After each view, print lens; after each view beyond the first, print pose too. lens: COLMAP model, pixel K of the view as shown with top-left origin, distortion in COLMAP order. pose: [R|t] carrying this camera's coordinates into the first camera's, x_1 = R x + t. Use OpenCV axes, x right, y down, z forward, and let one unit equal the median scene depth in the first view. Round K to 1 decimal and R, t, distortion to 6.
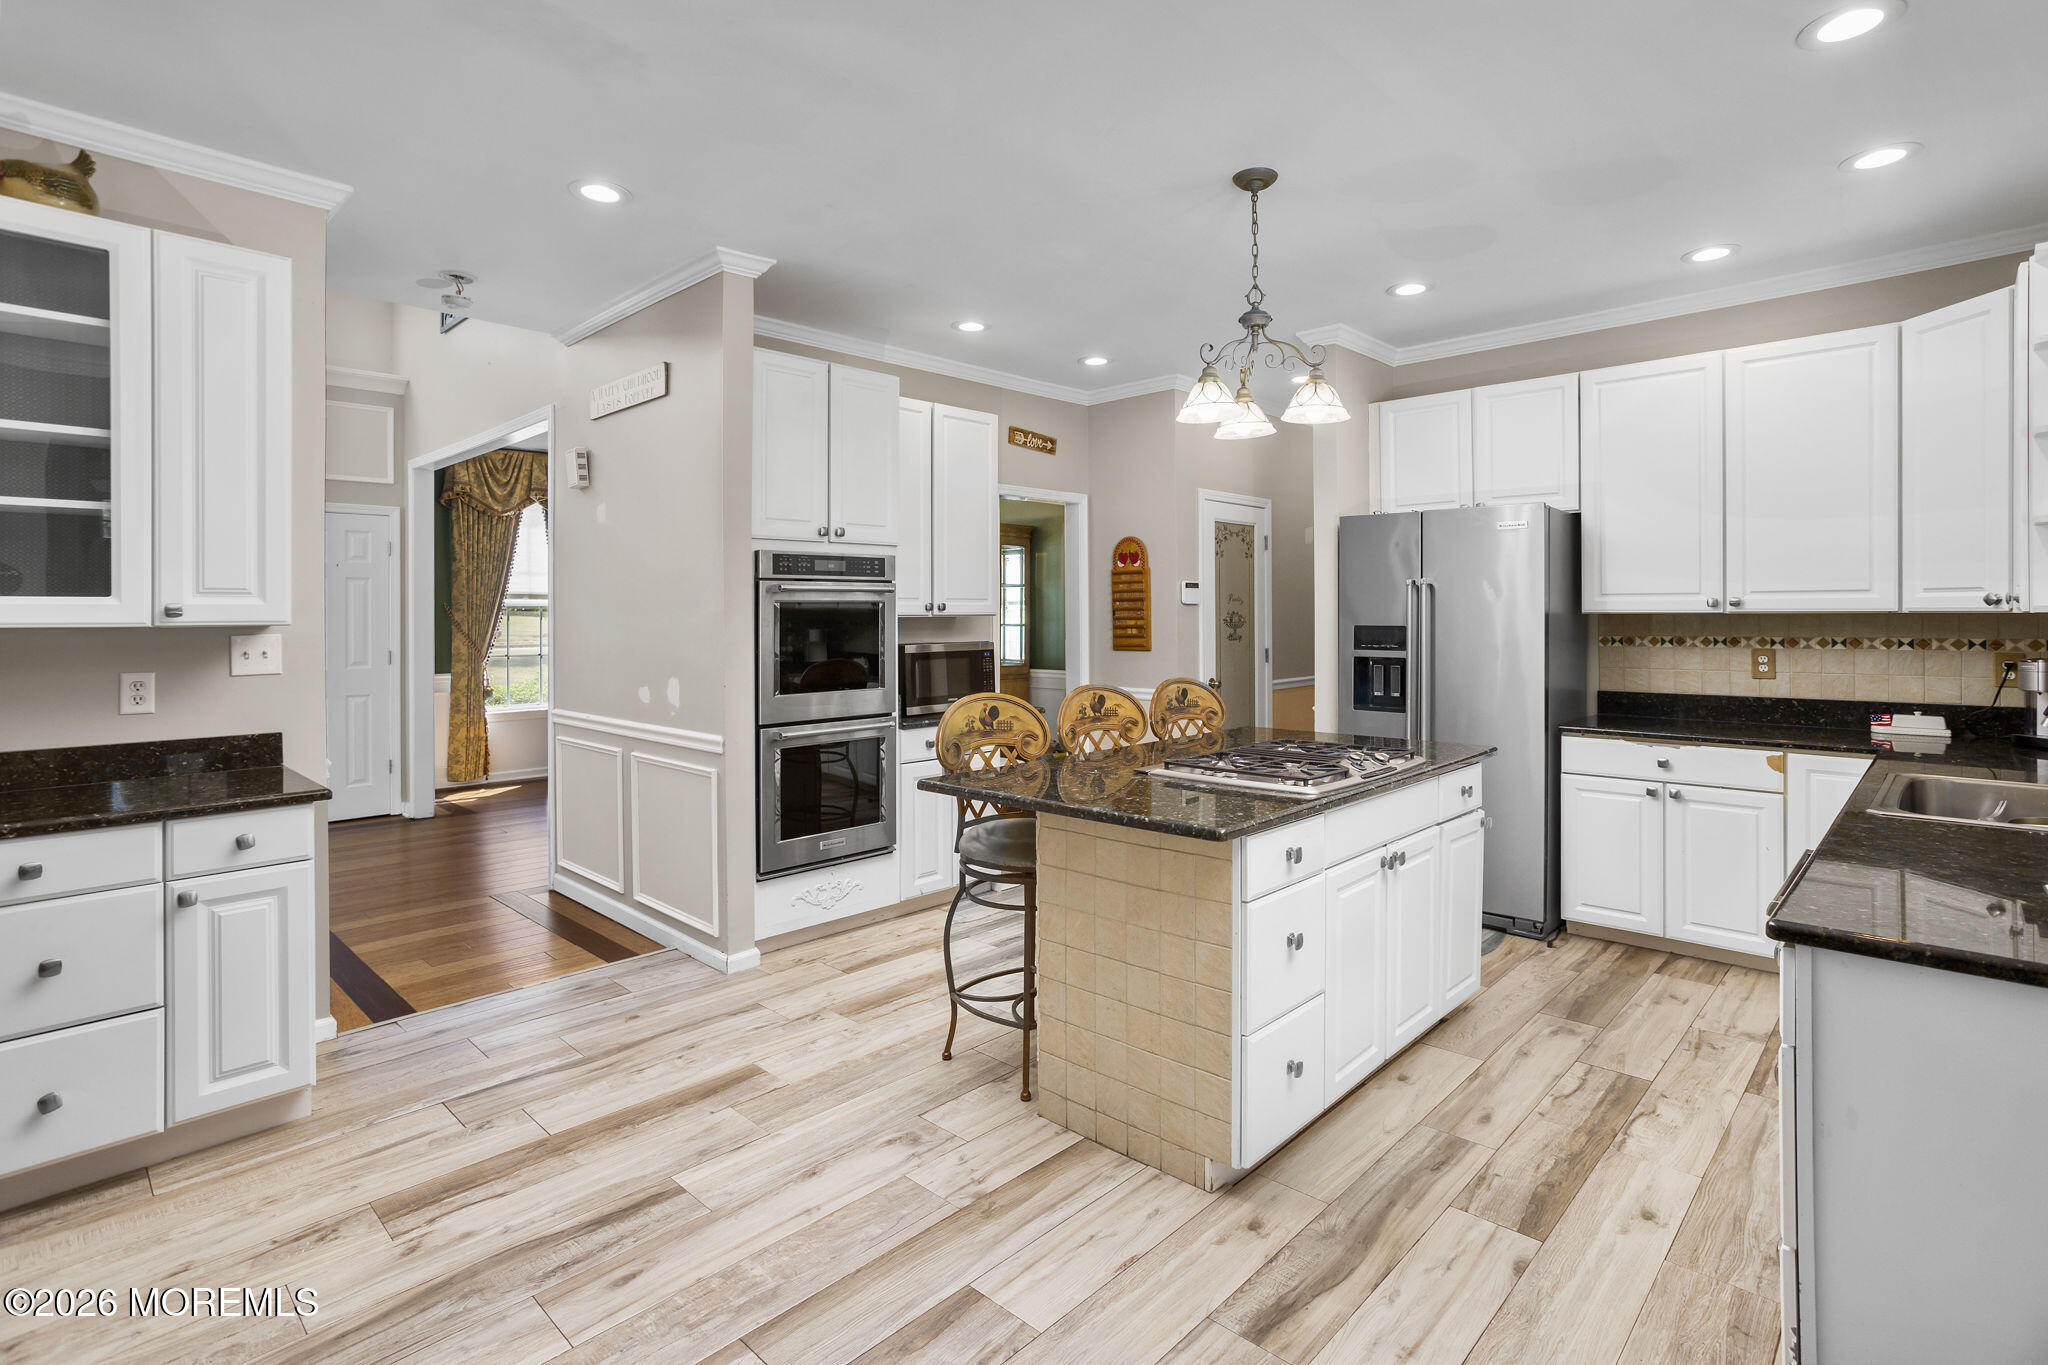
lens RADIAL K [[986.2, 0, 1049.8], [0, 986.2, 624.4], [0, 0, 1]] dist [0.001170, -0.000700]
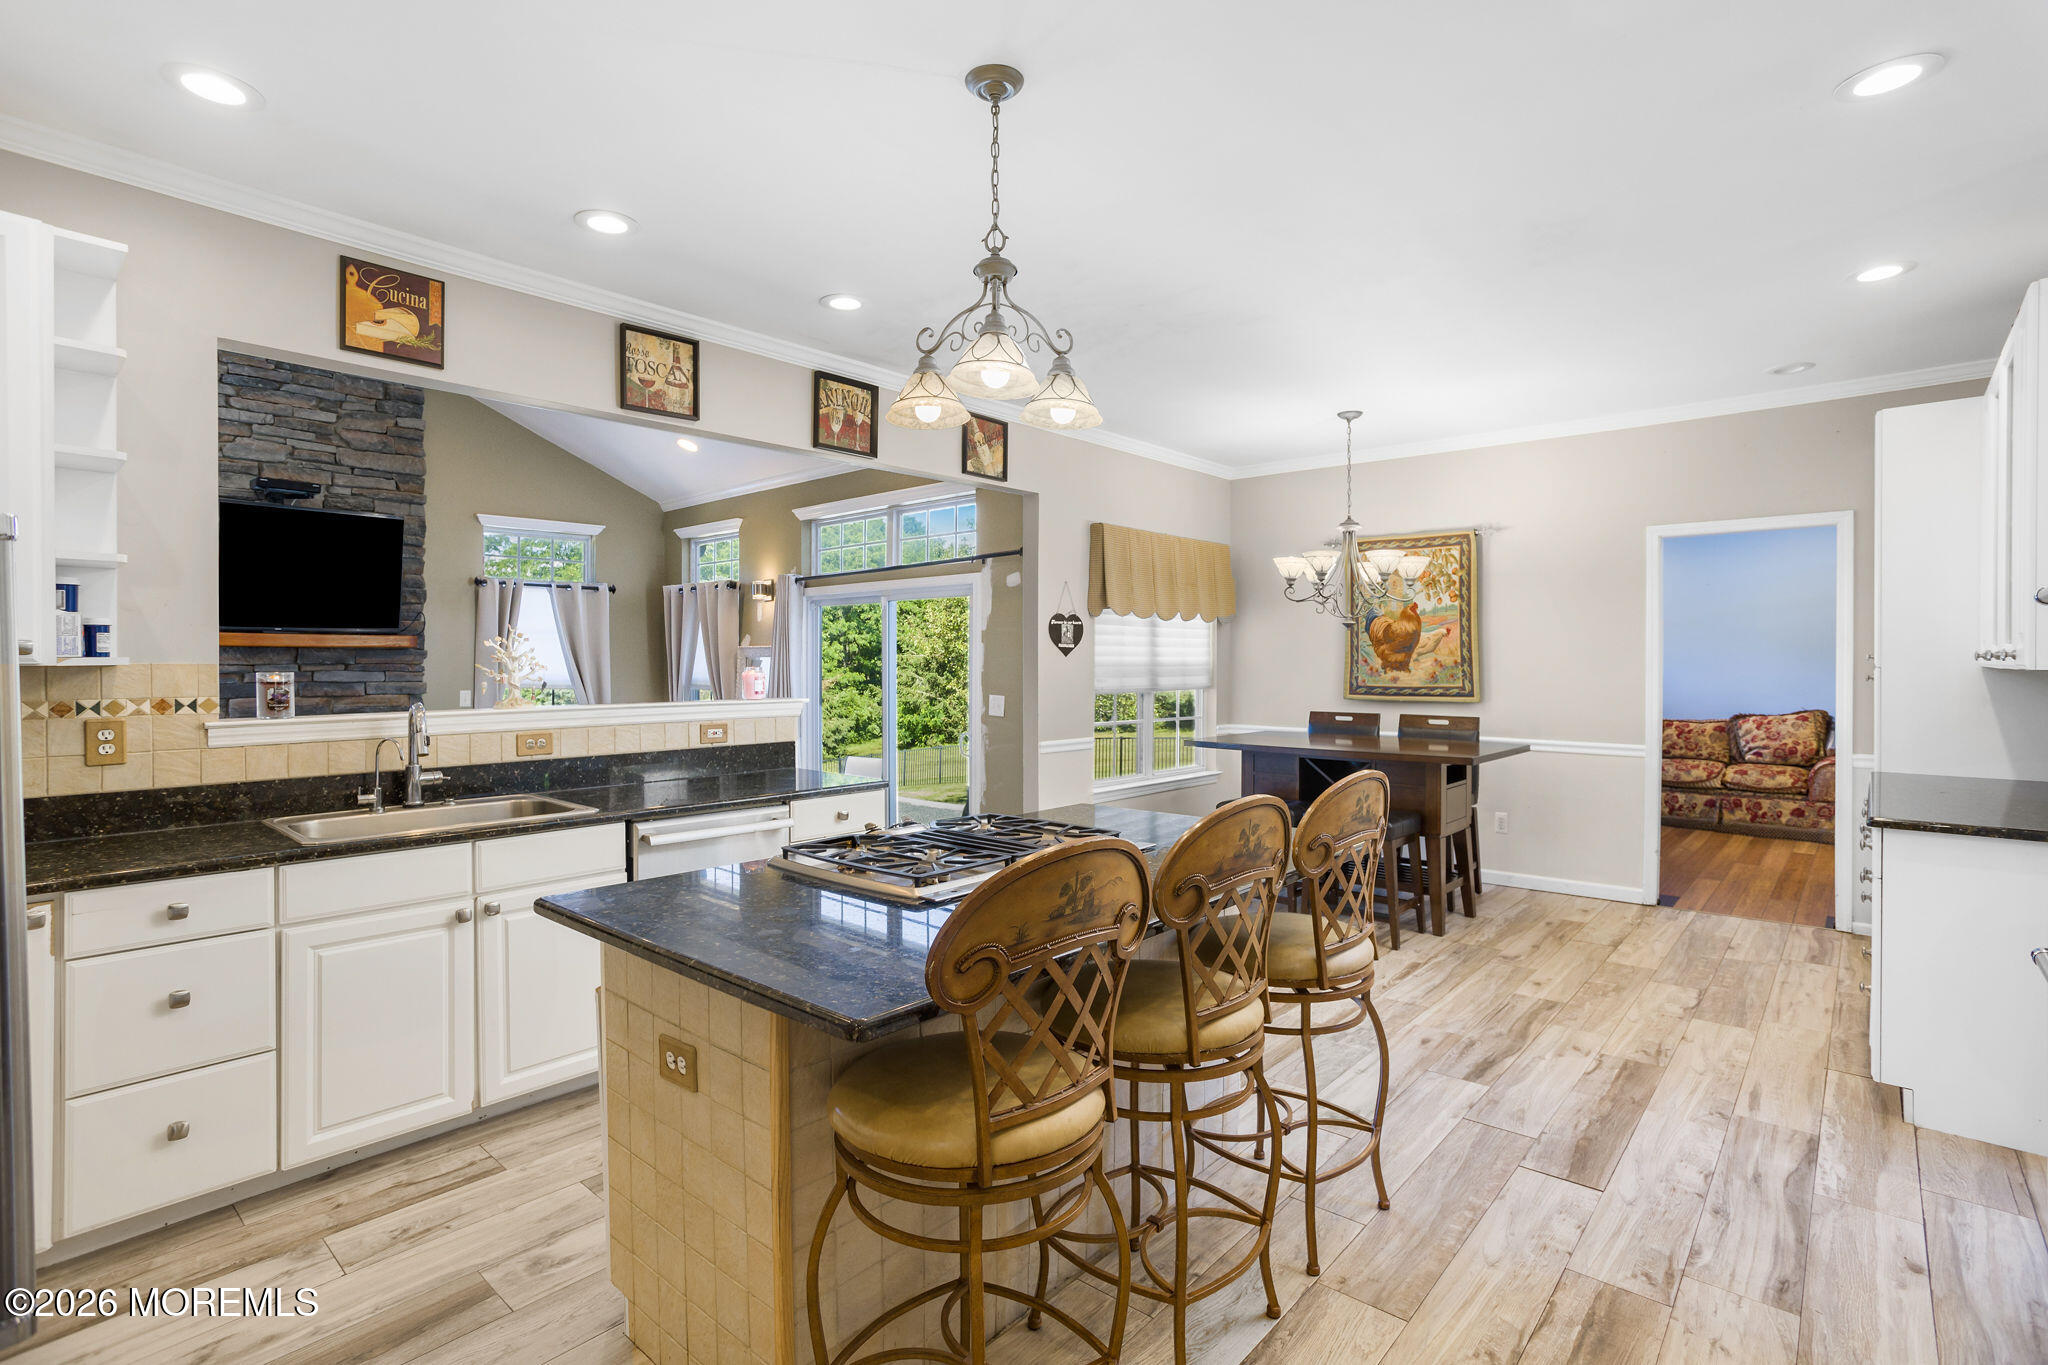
lens RADIAL K [[986.2, 0, 1026.5], [0, 986.2, 662.3], [0, 0, 1]] dist [0.001170, -0.000700]
pose [[-0.999806, 0.004528, -0.019145, 0.194165], [0.004343, 0.999943, 0.009705, -0.018975], [0.019188, 0.009620, -0.999770, 1.718711]]
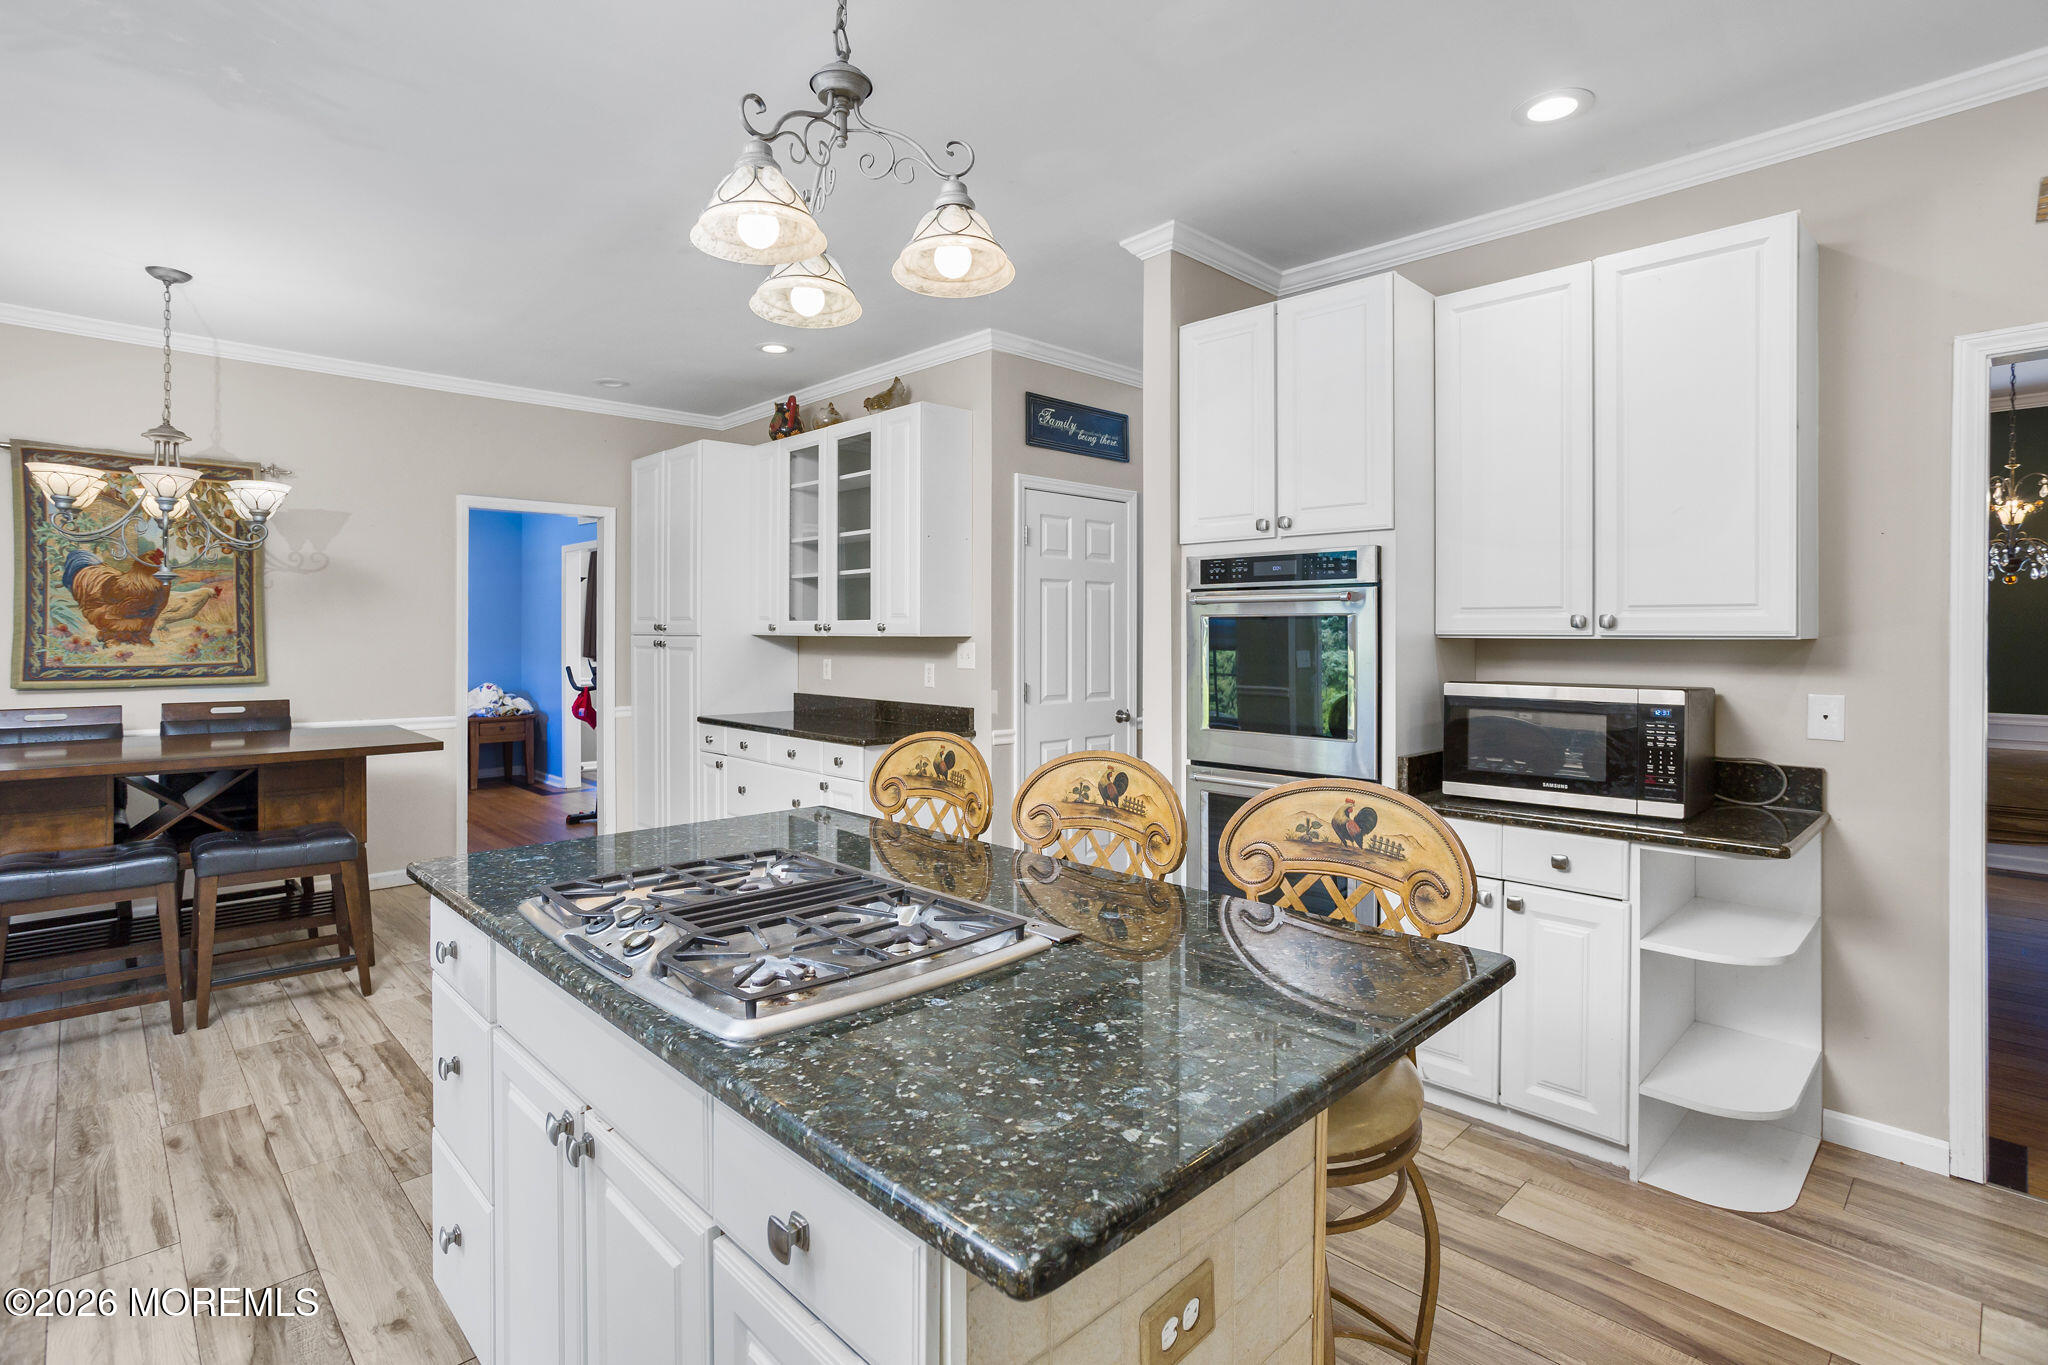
lens RADIAL K [[986.2, 0, 996.2], [0, 986.2, 643.7], [0, 0, 1]] dist [0.001170, -0.000700]
pose [[-0.041647, 0.020142, -0.998929, 0.730954], [-0.009247, 0.999746, 0.020544, -0.019614], [0.999090, 0.010092, -0.041450, 1.079229]]
